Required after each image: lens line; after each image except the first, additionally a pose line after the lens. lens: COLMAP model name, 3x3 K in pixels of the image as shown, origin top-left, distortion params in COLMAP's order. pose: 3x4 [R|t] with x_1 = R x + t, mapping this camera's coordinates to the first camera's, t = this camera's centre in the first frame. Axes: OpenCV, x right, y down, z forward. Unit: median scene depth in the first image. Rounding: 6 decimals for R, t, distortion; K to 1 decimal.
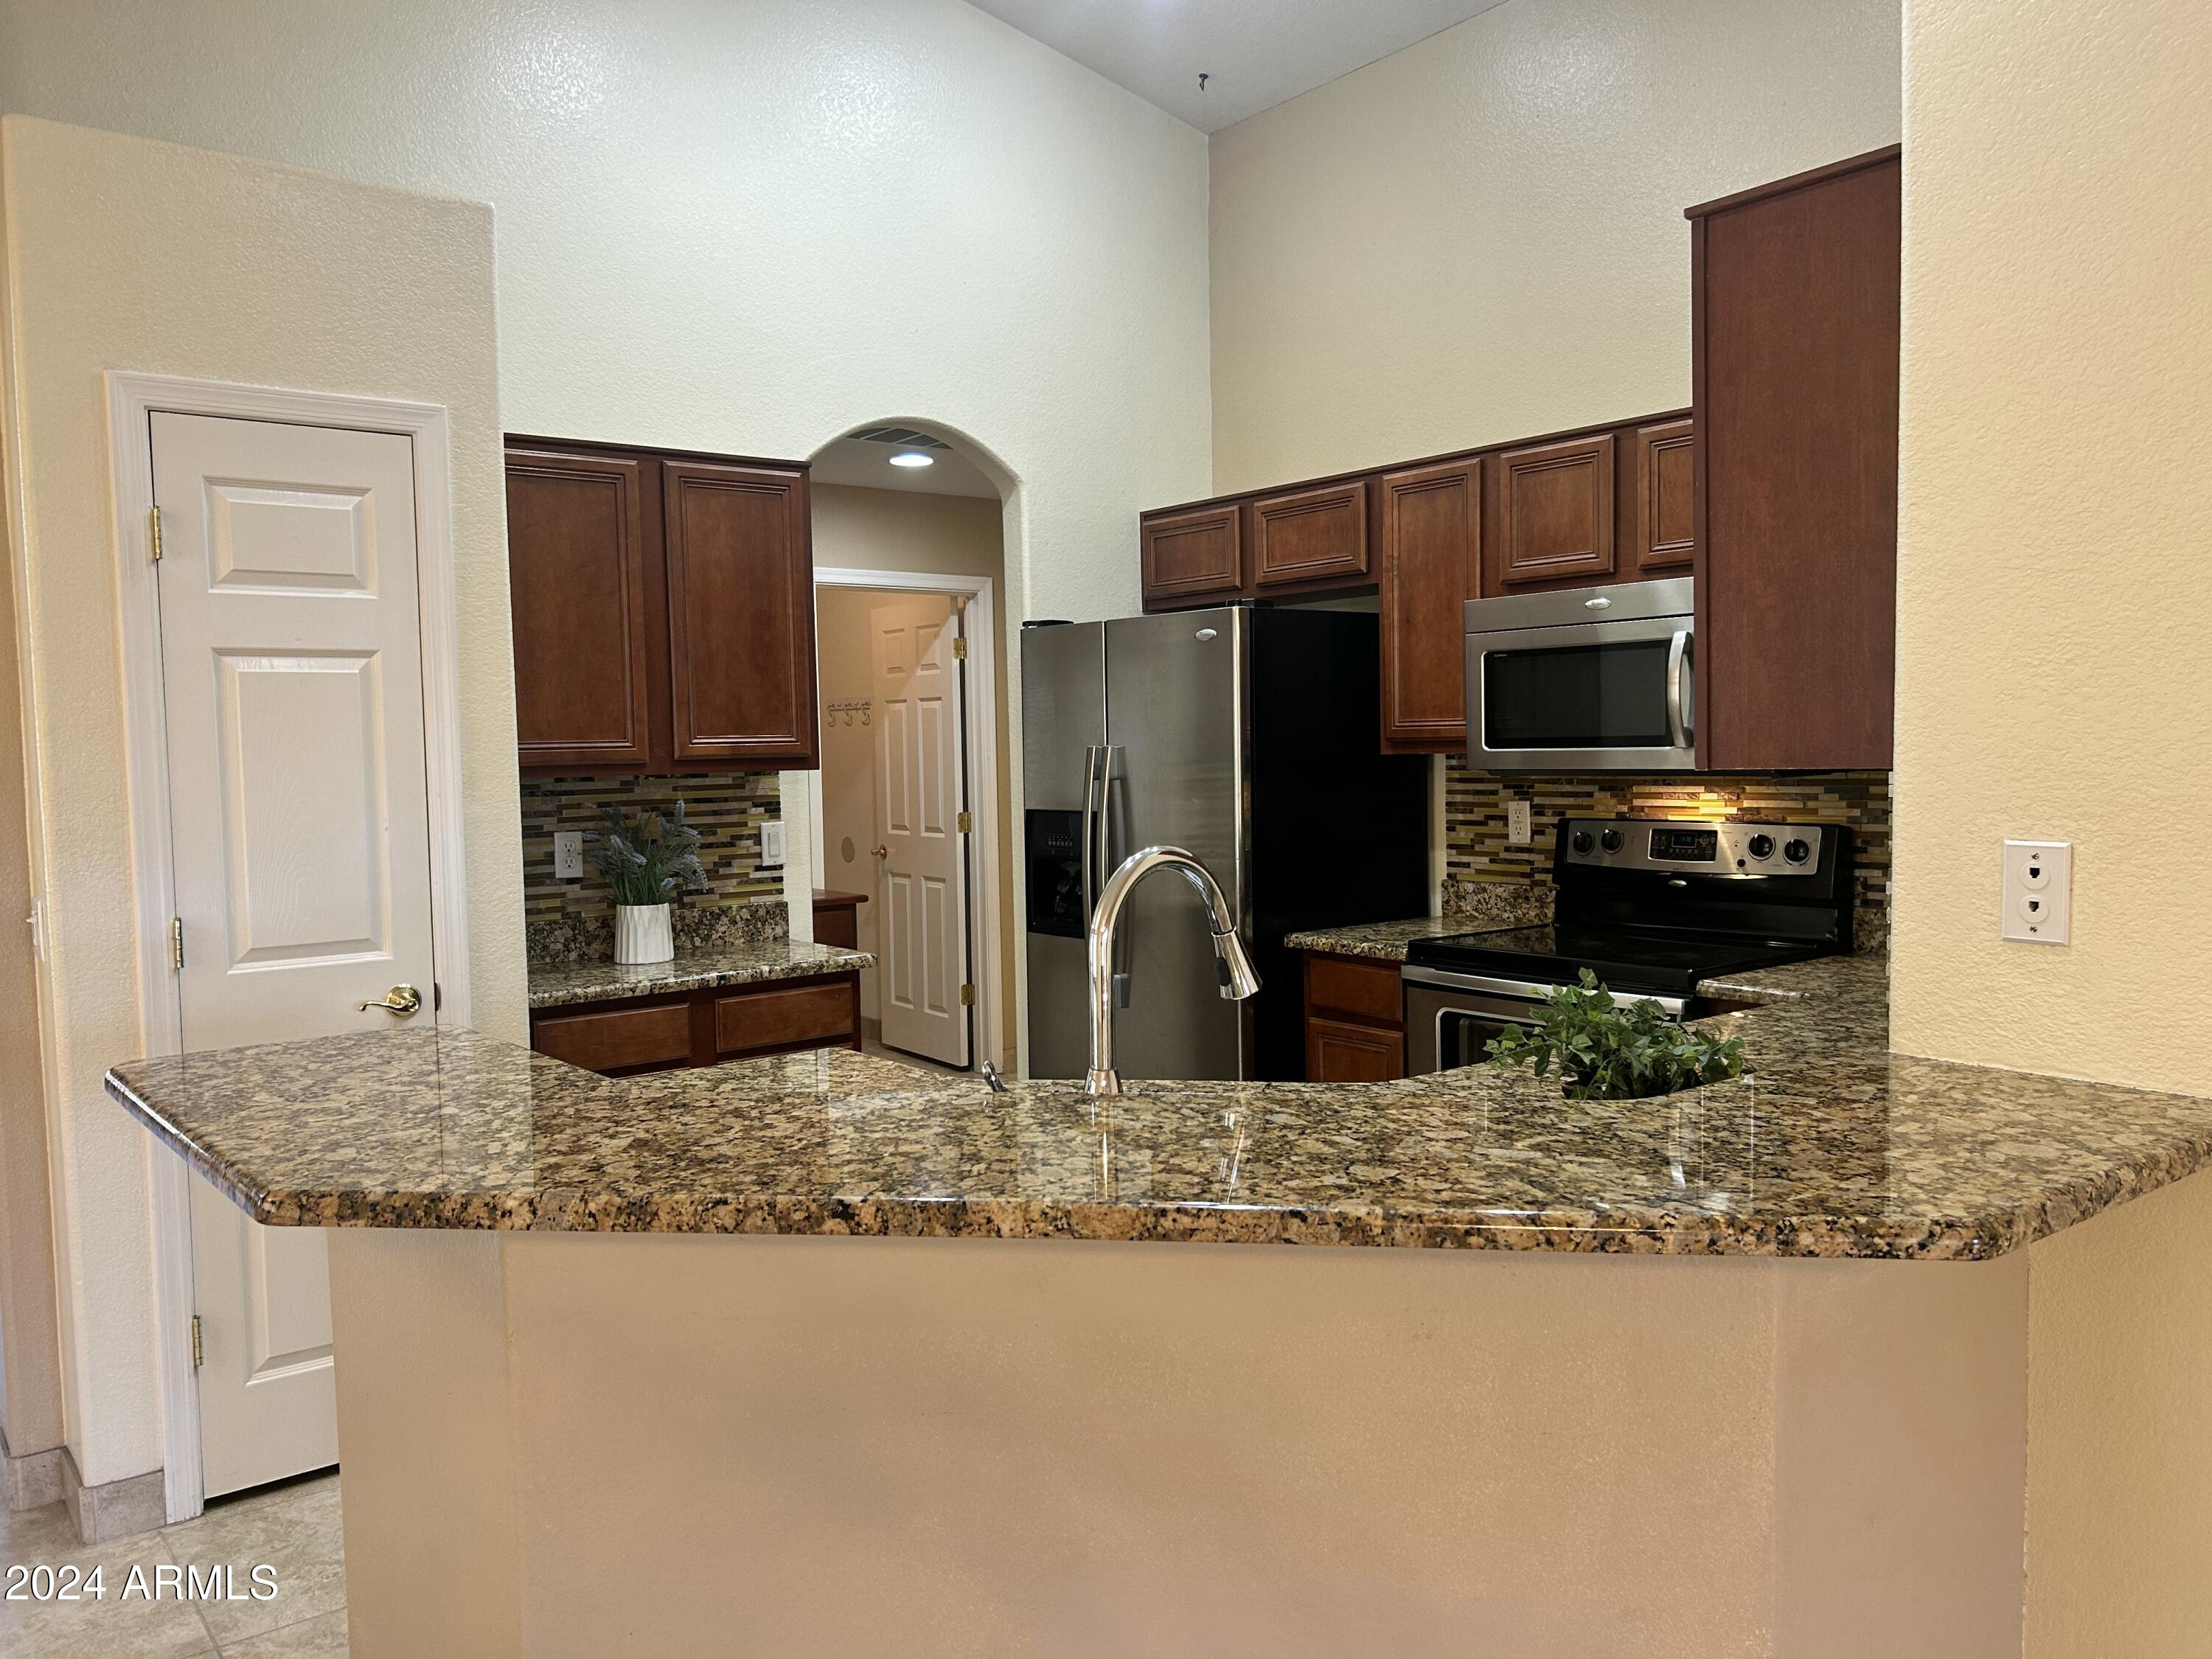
lens RADIAL K [[1653.0, 0, 1088.2], [0, 1653.0, 828.7], [0, 0, 1]] dist [0.054965, -0.056101]
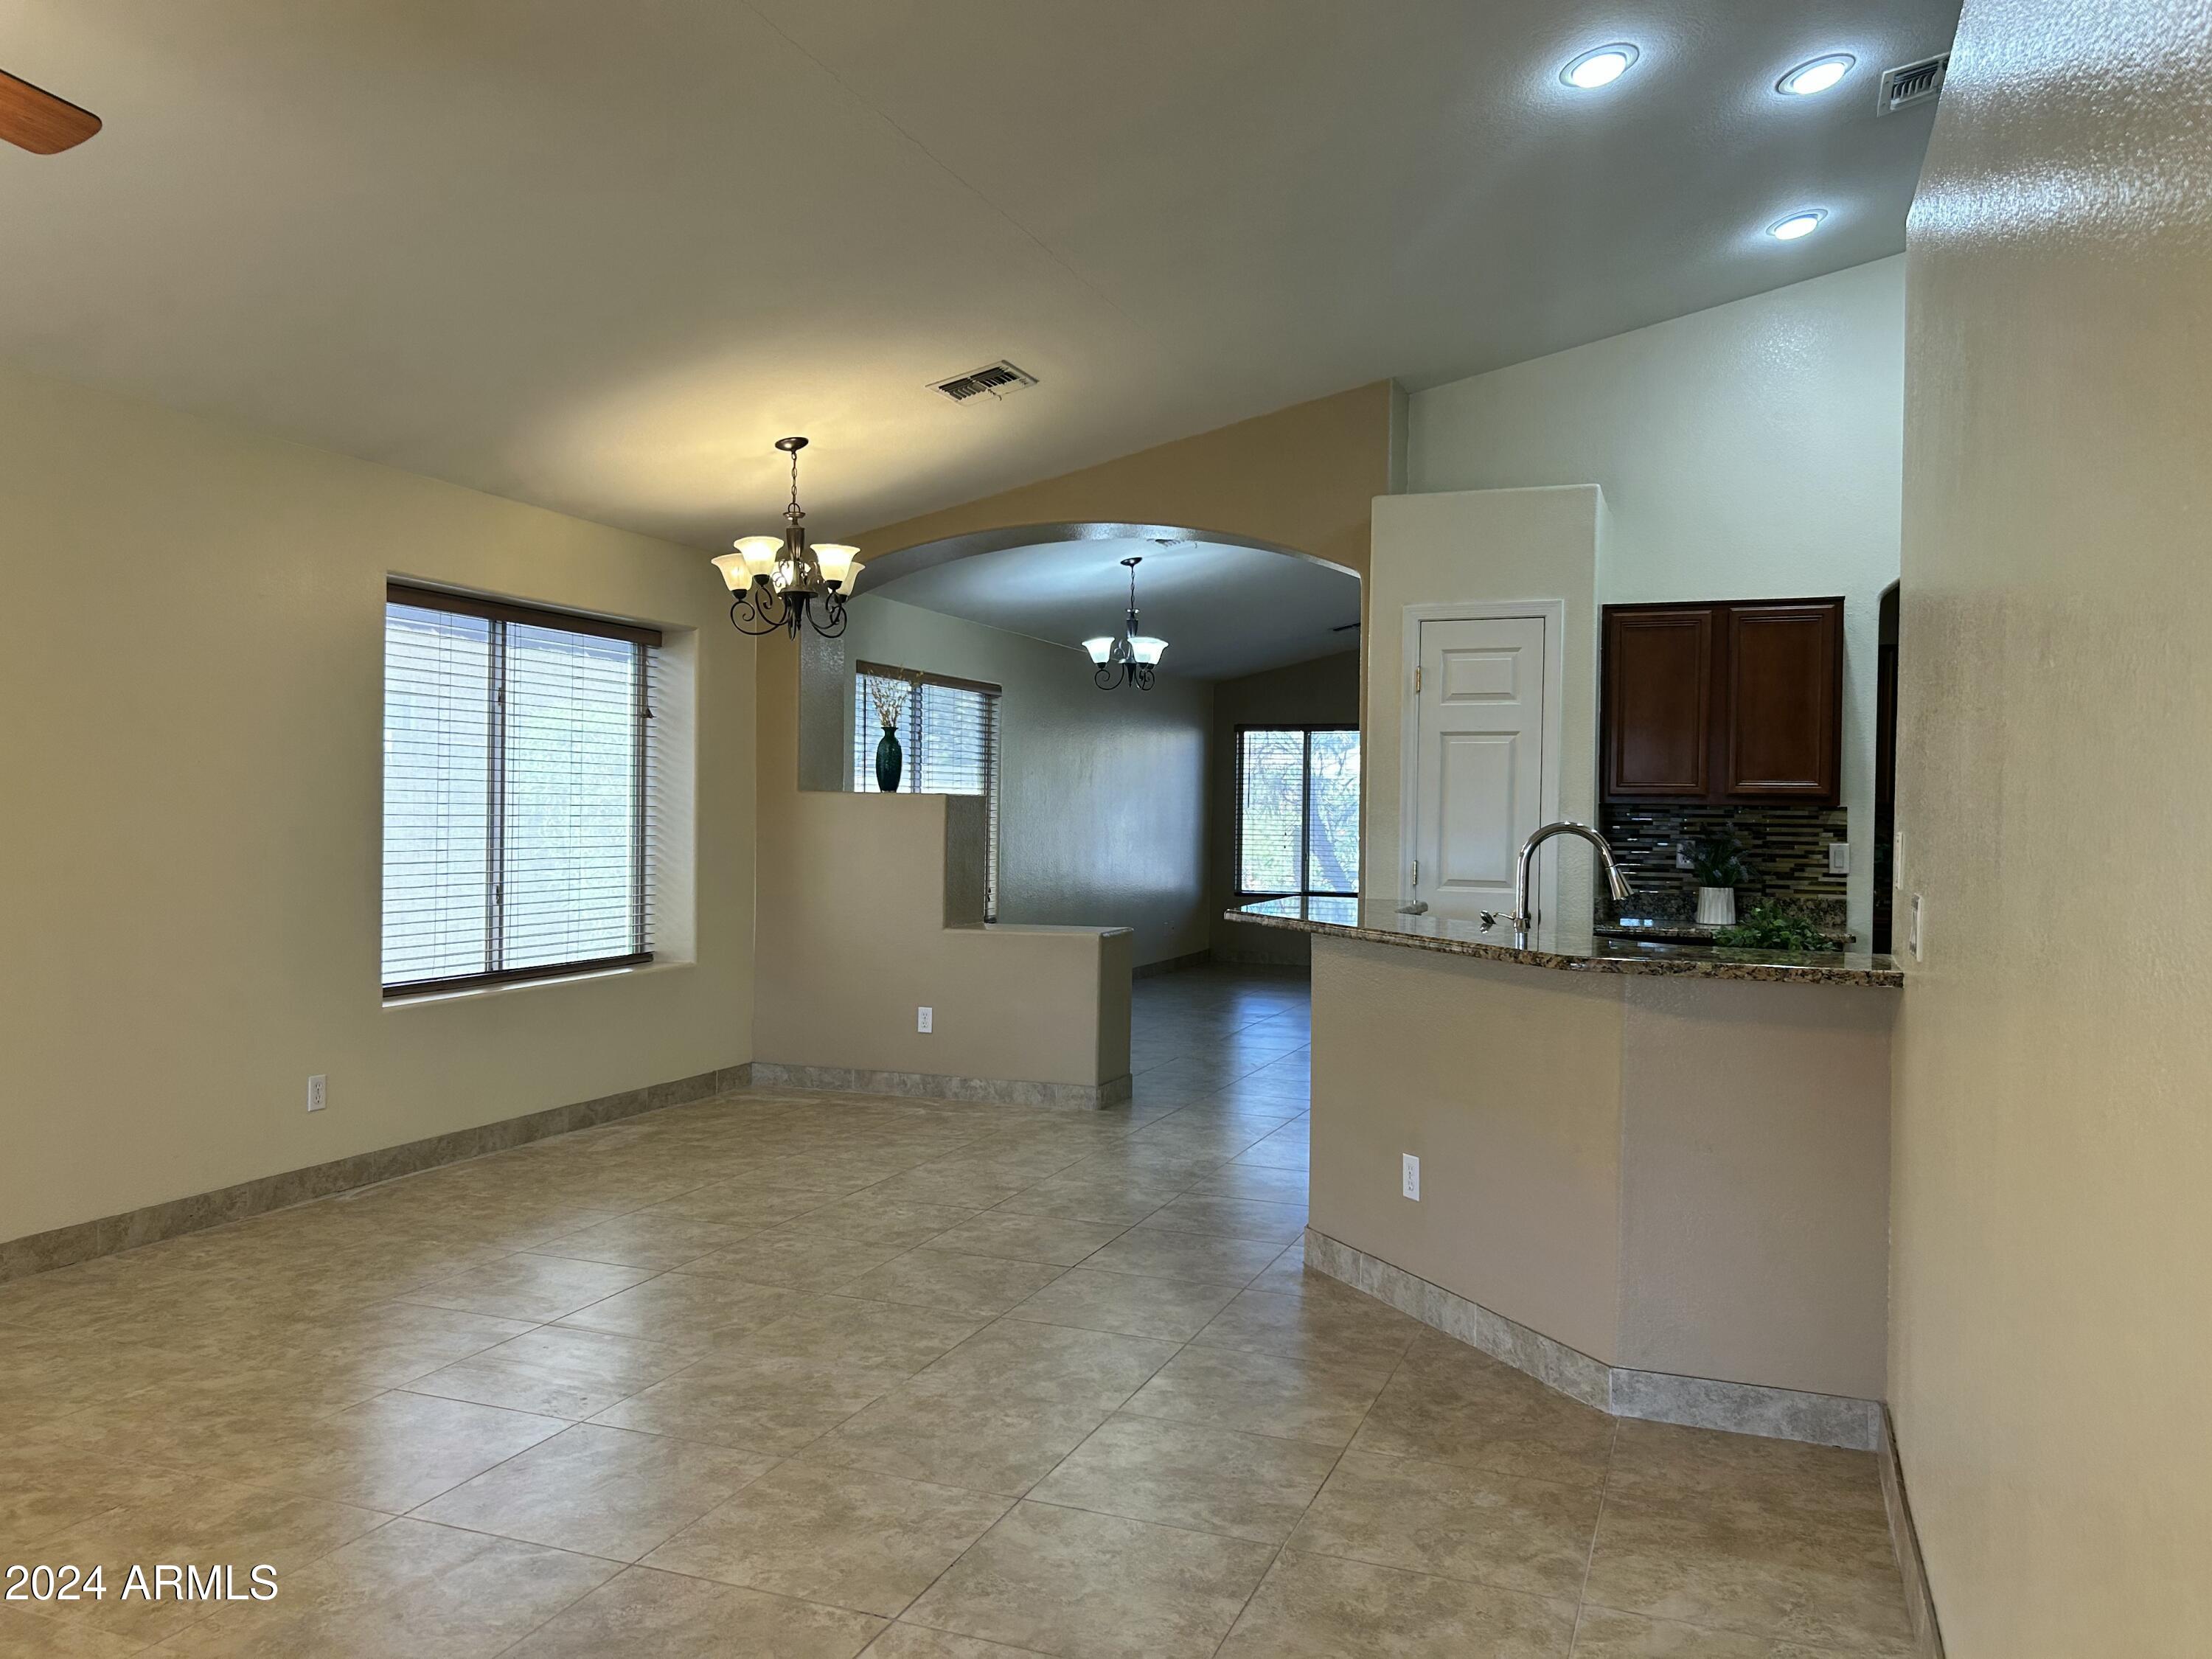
lens RADIAL K [[1653.0, 0, 1089.8], [0, 1653.0, 835.2], [0, 0, 1]] dist [0.054965, -0.056101]
pose [[0.511908, 0.041052, -0.858059, 0.790664], [-0.070888, 0.997470, 0.005431, 0.029872], [0.856111, 0.058046, 0.513523, -0.324087]]
